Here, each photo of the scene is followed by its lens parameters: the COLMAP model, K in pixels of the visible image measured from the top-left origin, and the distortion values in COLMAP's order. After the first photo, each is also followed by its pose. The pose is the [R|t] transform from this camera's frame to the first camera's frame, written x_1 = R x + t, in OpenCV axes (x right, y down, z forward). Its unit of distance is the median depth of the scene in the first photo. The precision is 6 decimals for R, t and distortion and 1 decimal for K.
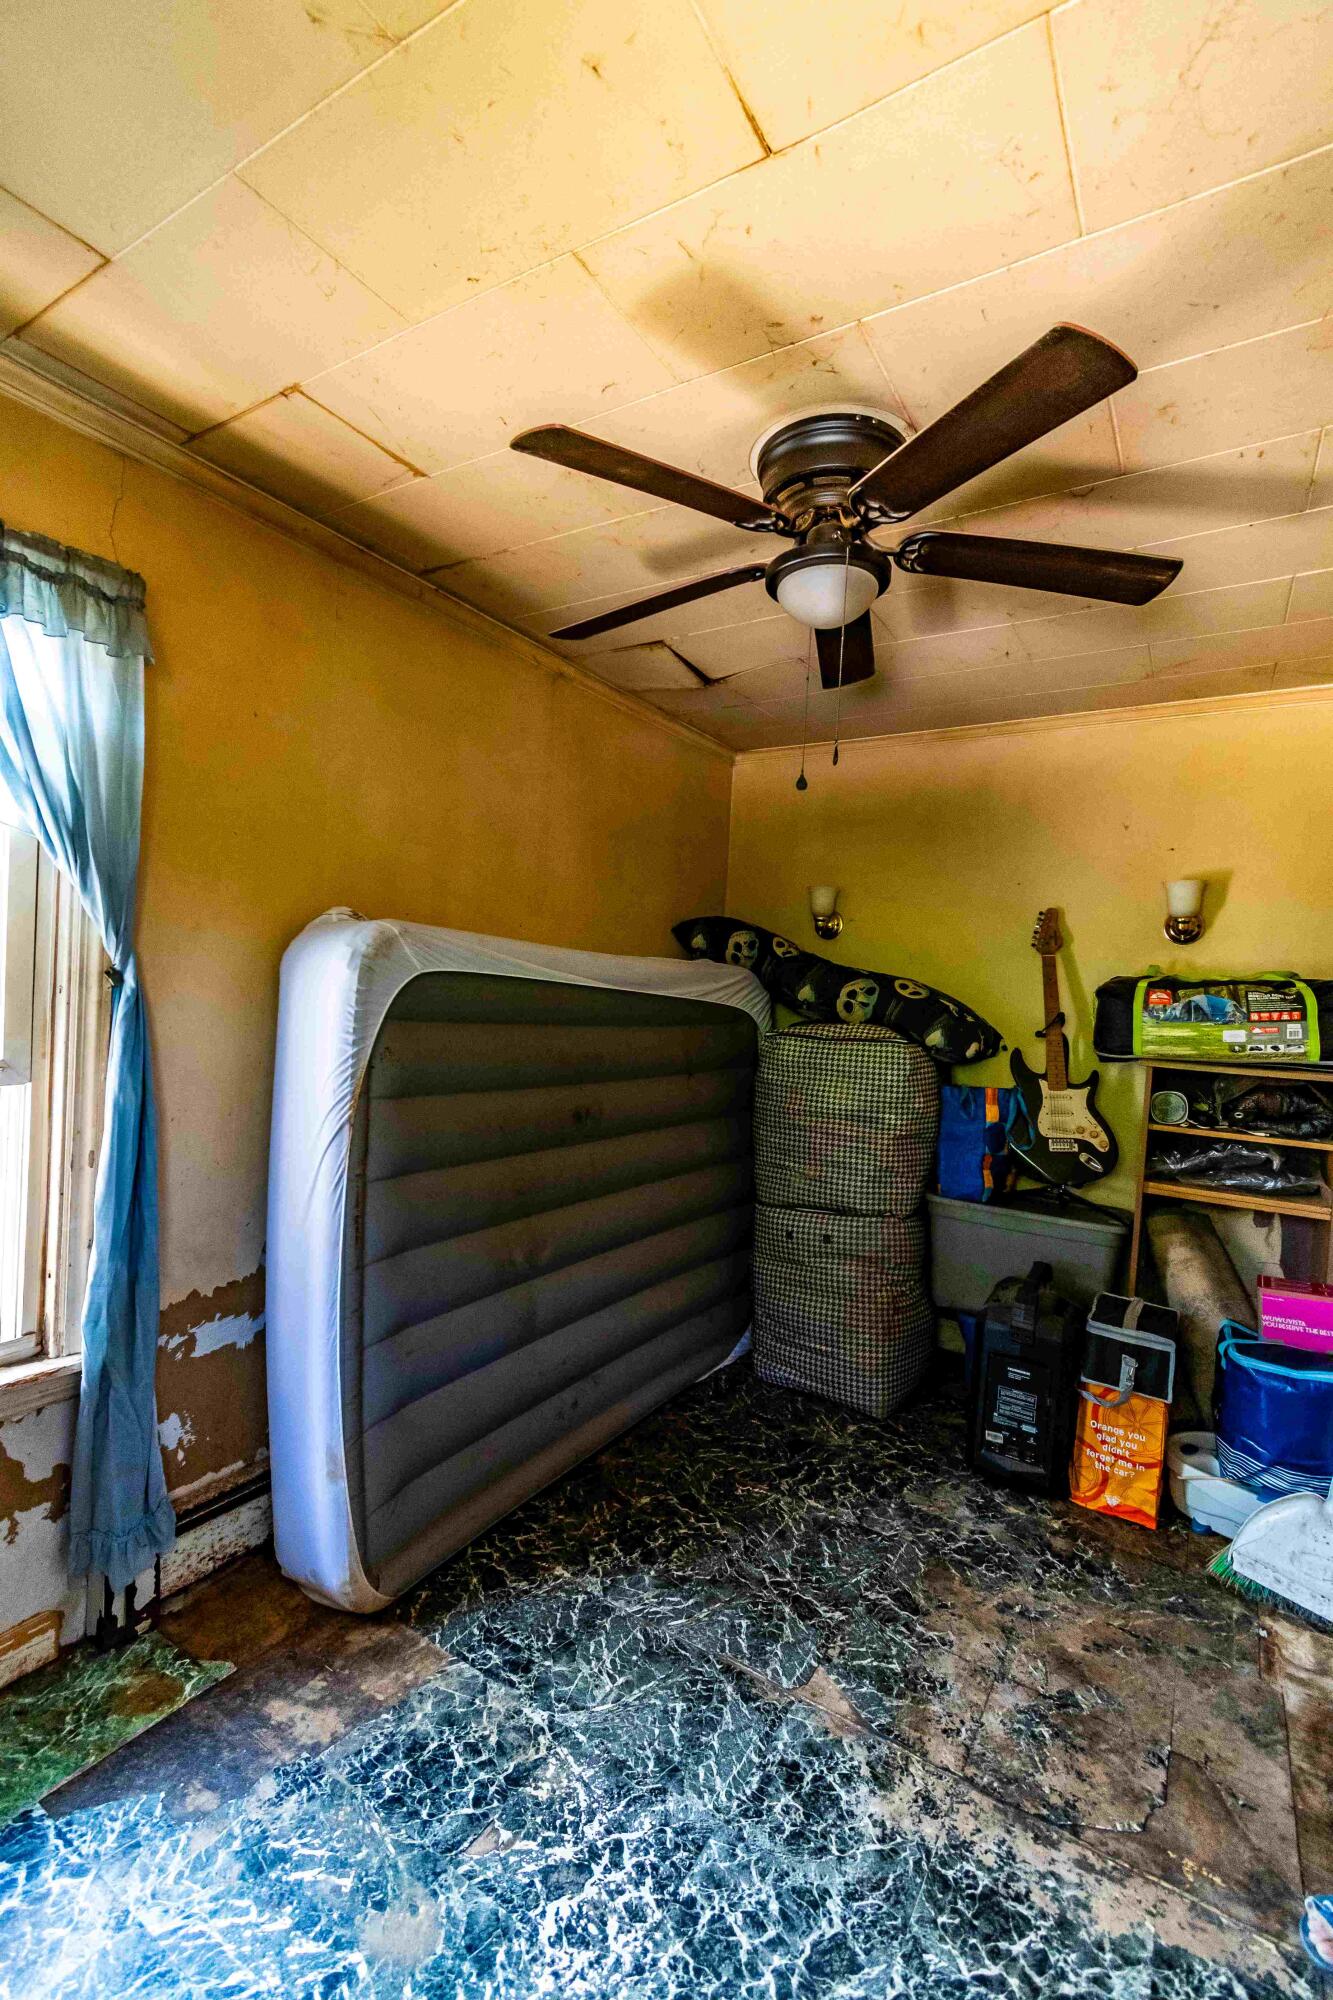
lens RADIAL K [[877.5, 0, 666.5], [0, 877.5, 1000.0], [0, 0, 1]] dist [0.001456, -0.000986]
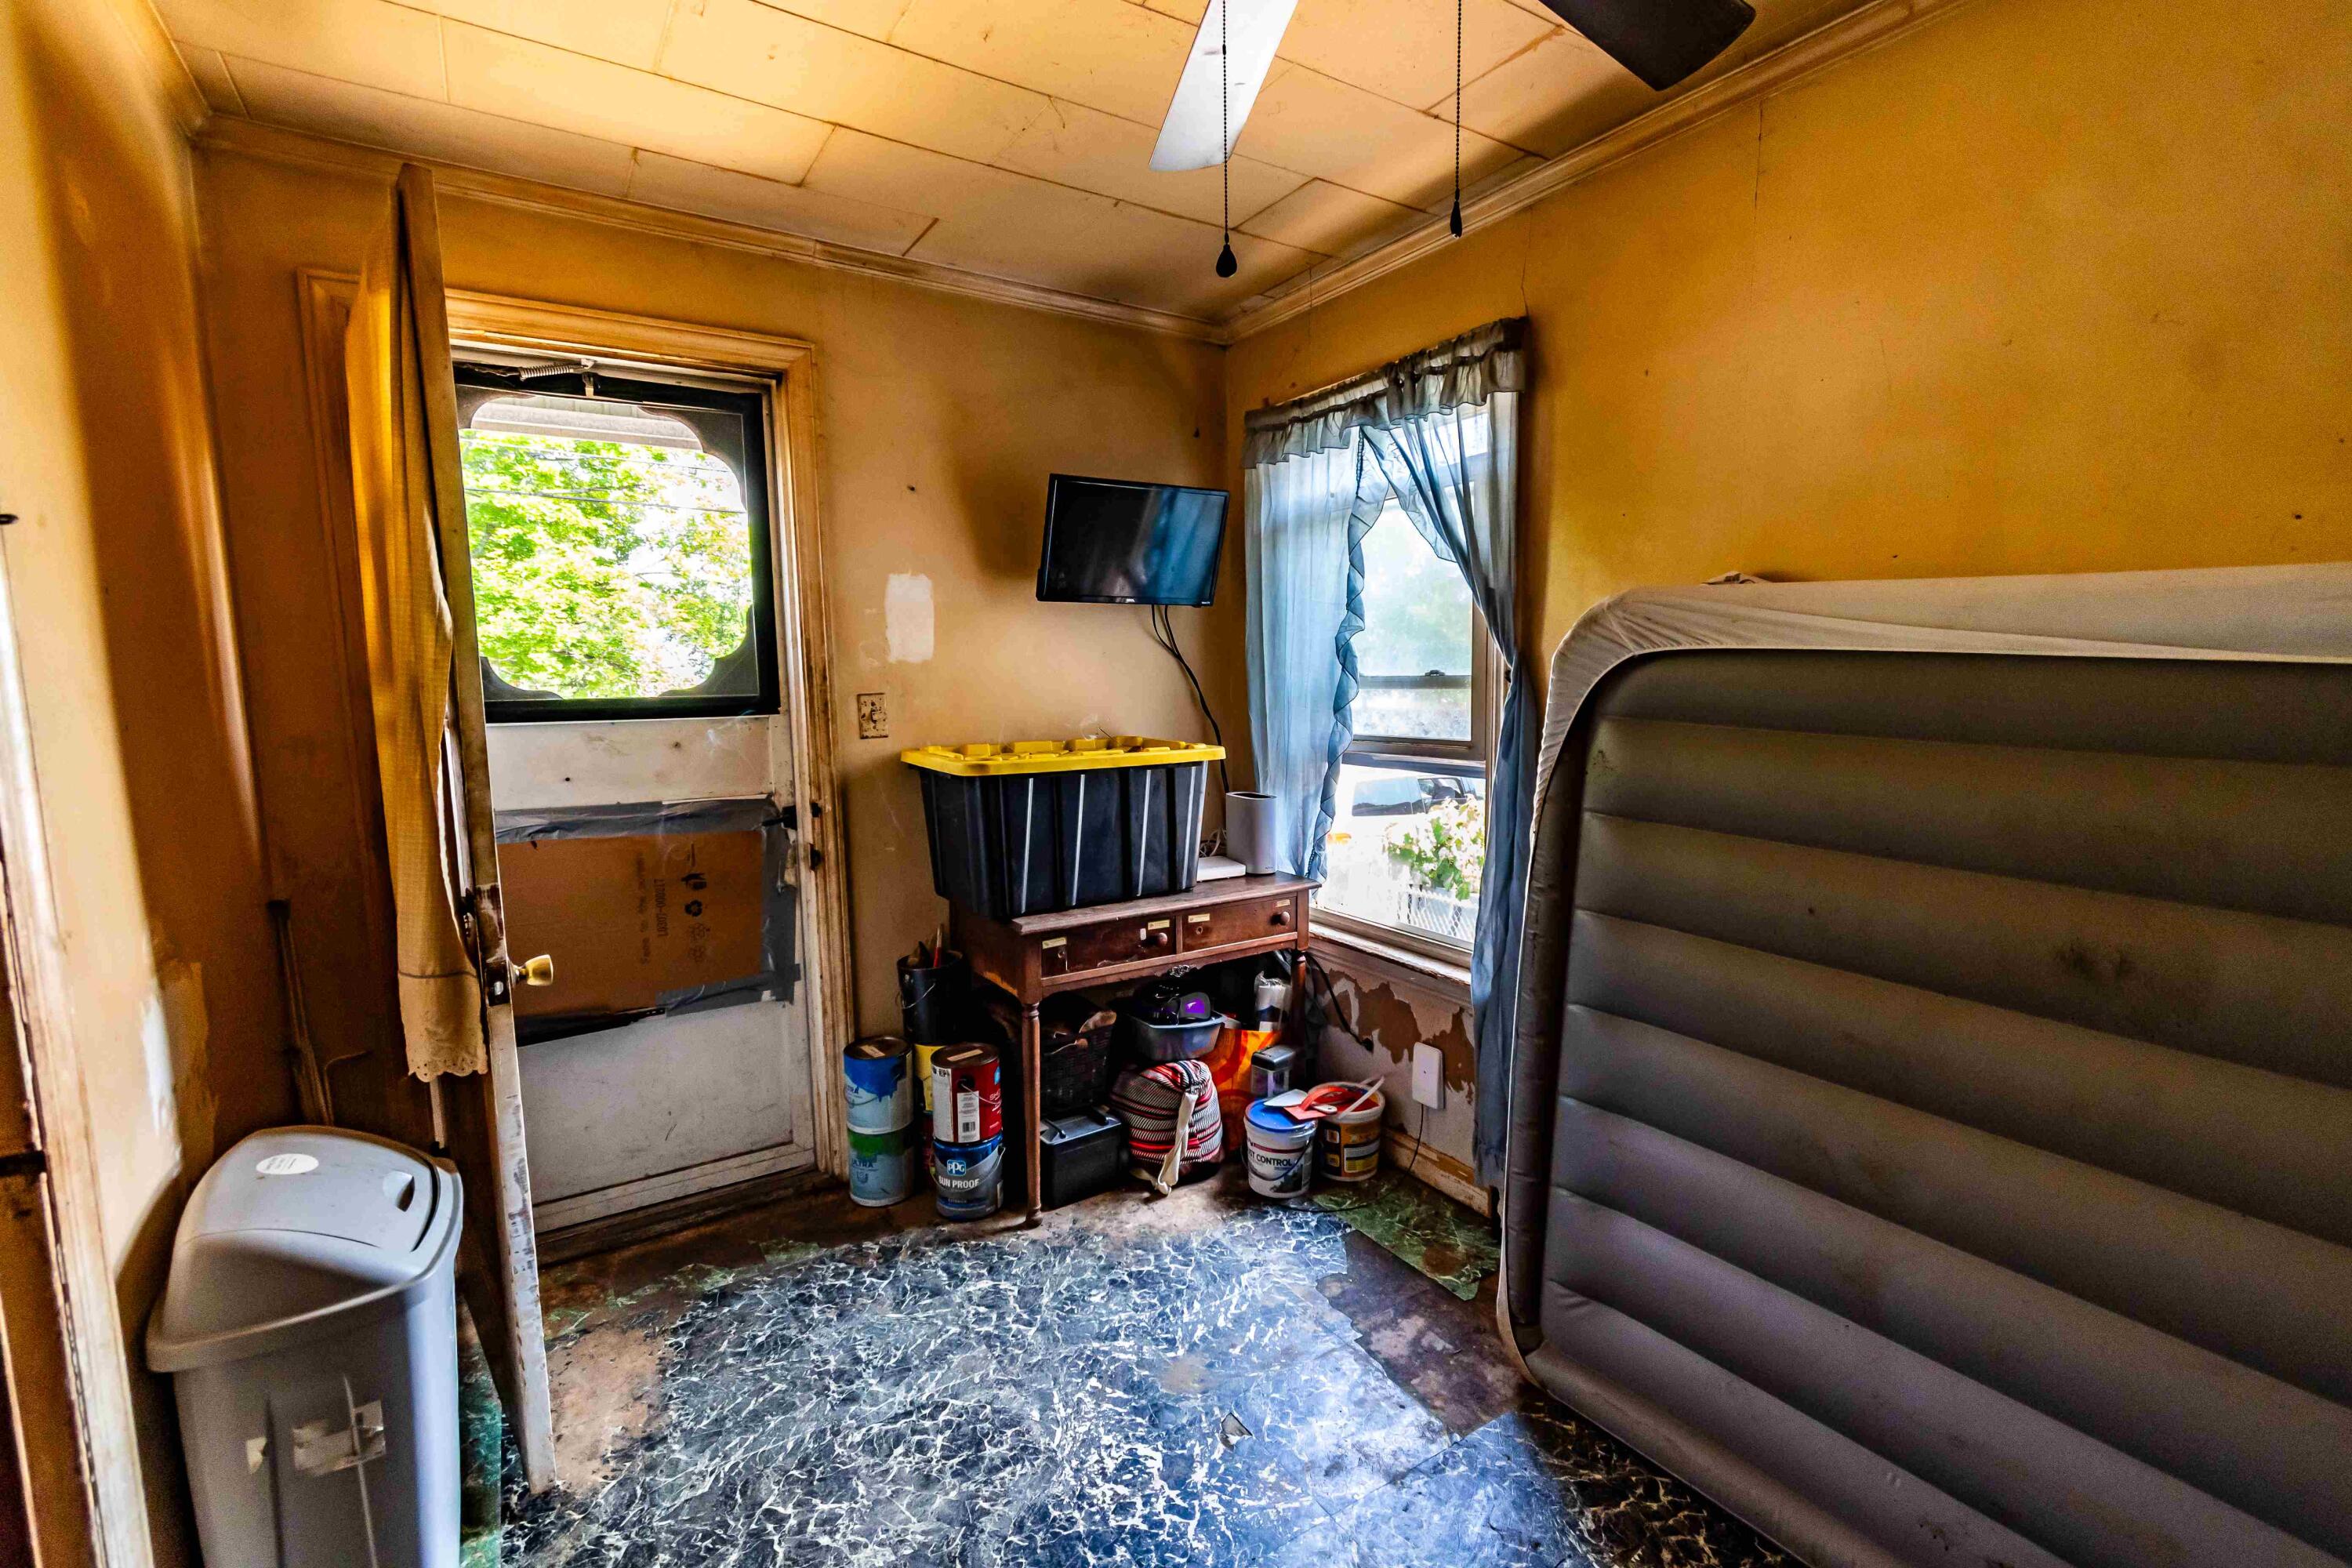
lens RADIAL K [[1031.9, 0, 1183.5], [0, 1031.9, 791.0], [0, 0, 1]] dist [0.001456, -0.000986]
pose [[-0.423437, 0.060275, -0.903918, 0.964592], [-0.025546, 0.996593, 0.078421, 0.035173], [0.905565, 0.056298, -0.420455, 1.434851]]
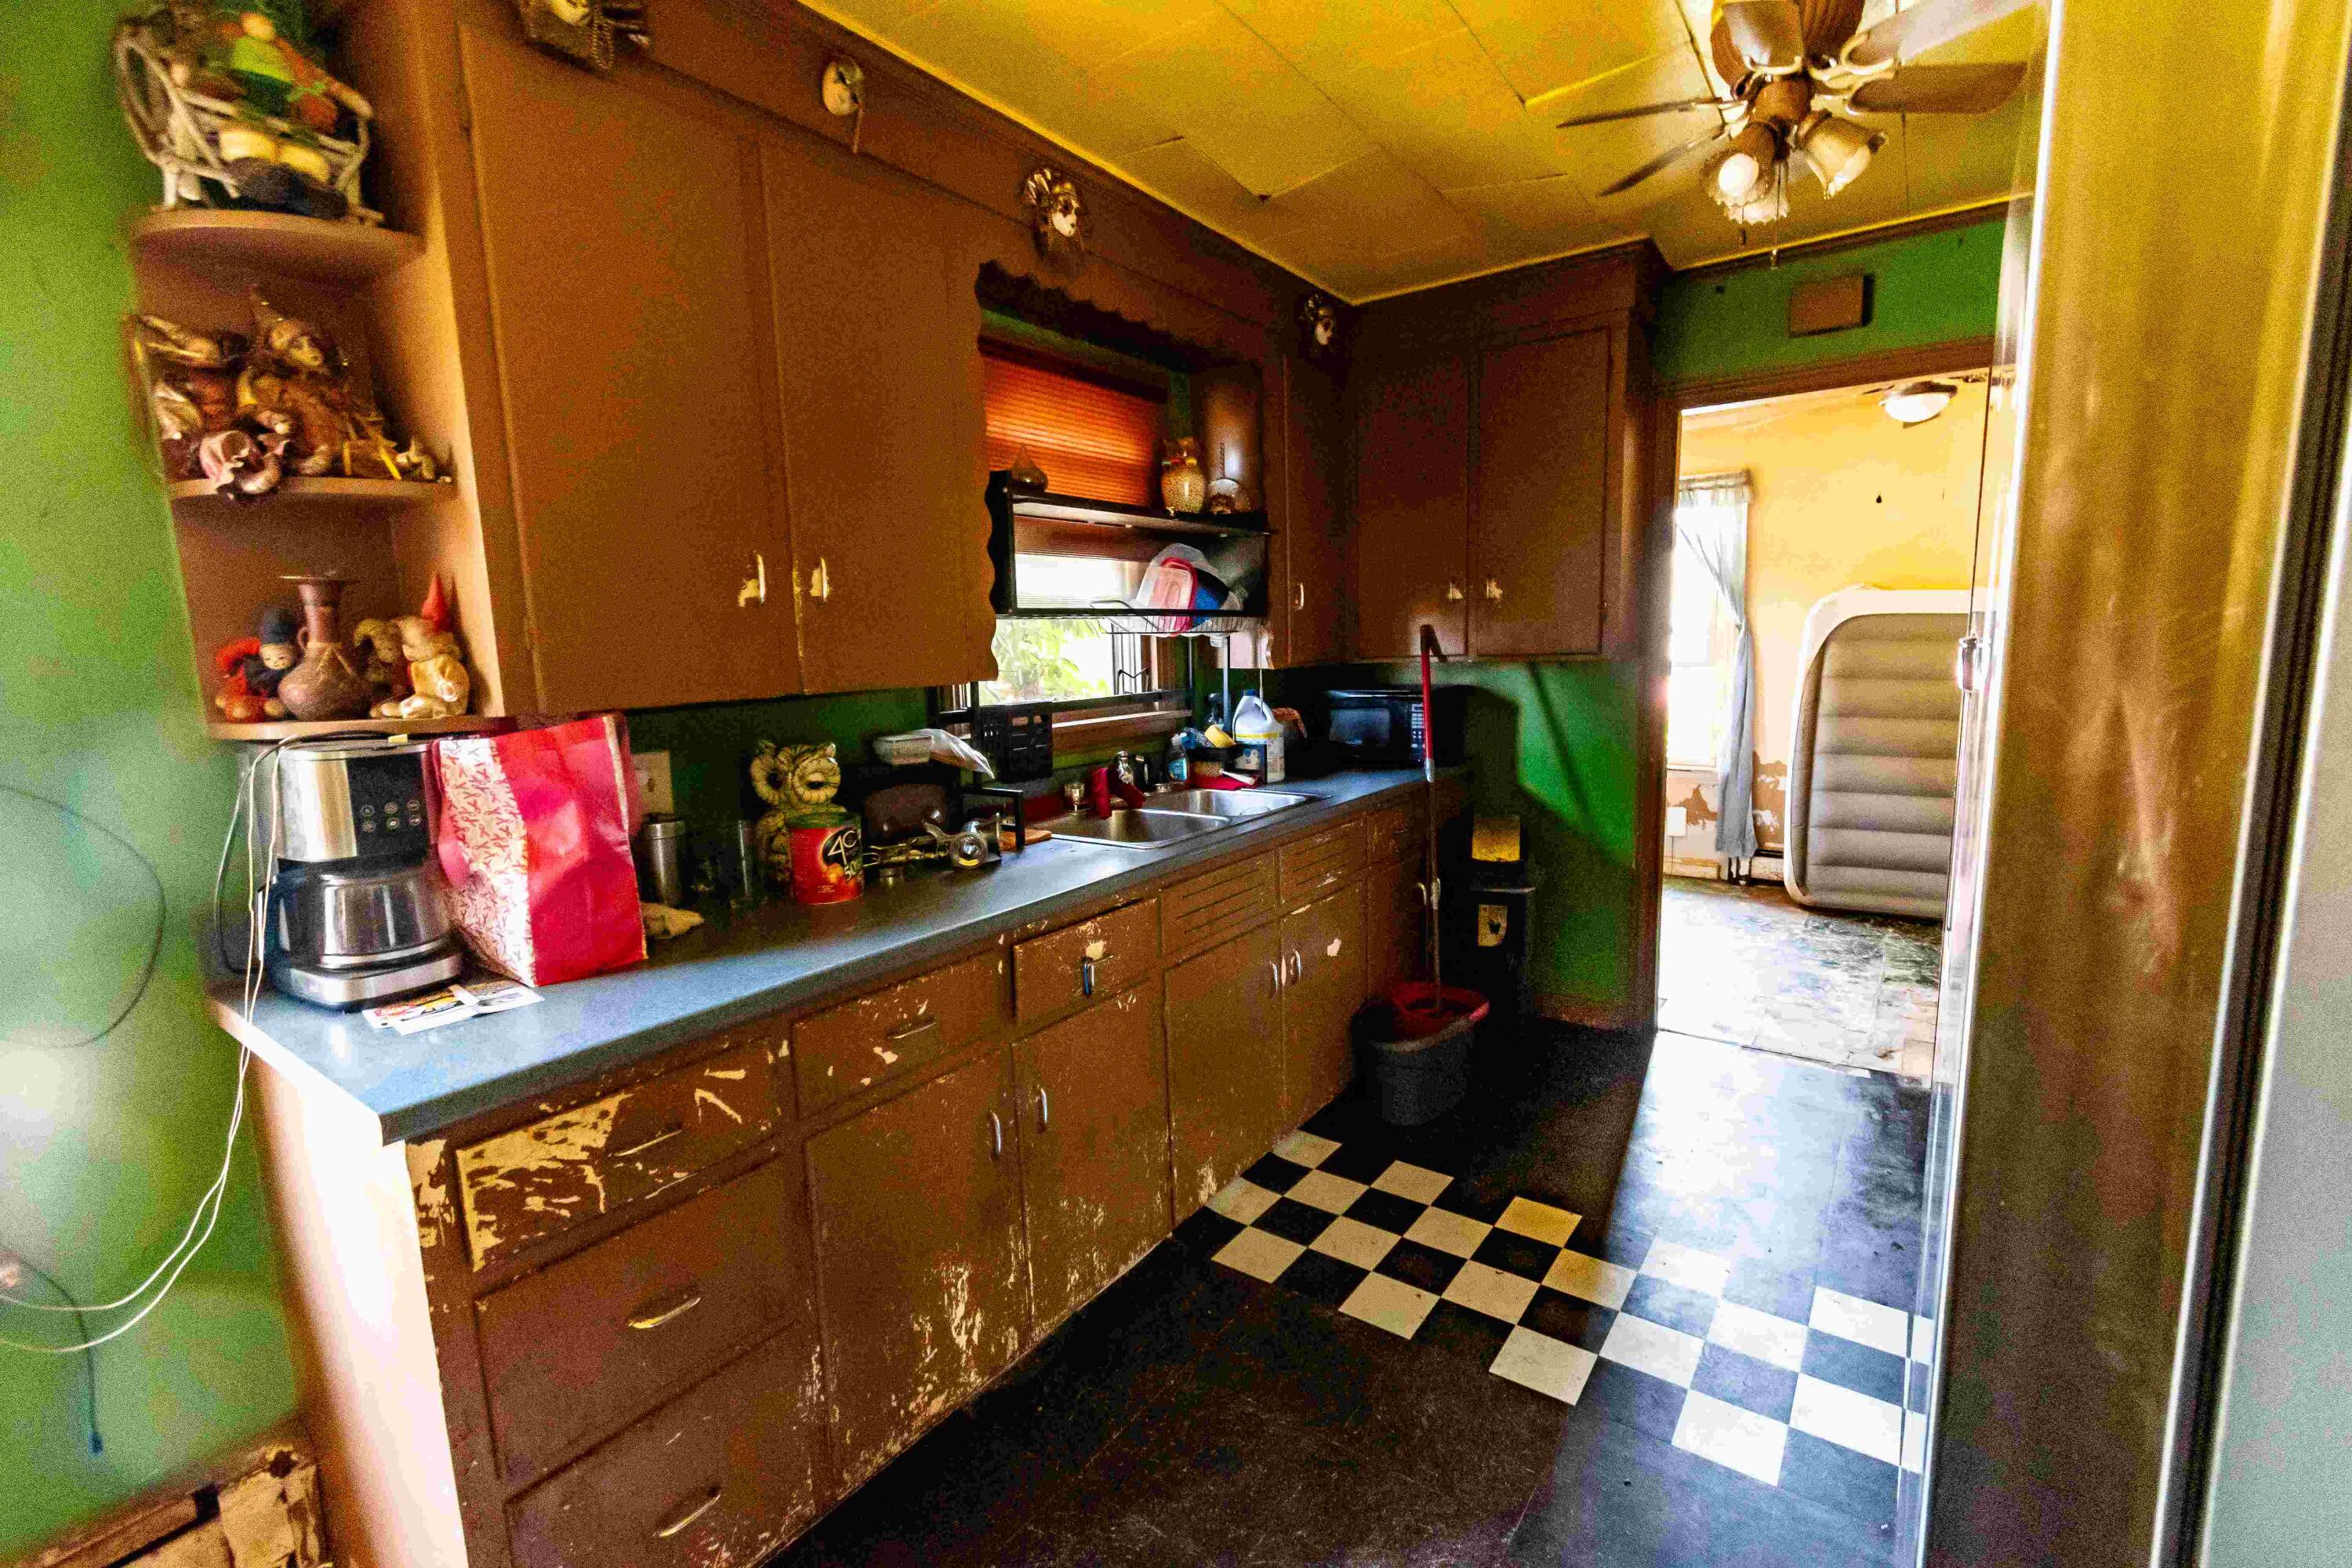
lens RADIAL K [[1031.9, 0, 1183.5], [0, 1031.9, 791.0], [0, 0, 1]] dist [0.001456, -0.000986]
pose [[-0.064056, 0.096184, -0.993300, 3.123272], [0.005172, 0.995363, 0.096051, 0.186732], [0.997933, 0.001015, -0.064257, -0.554707]]
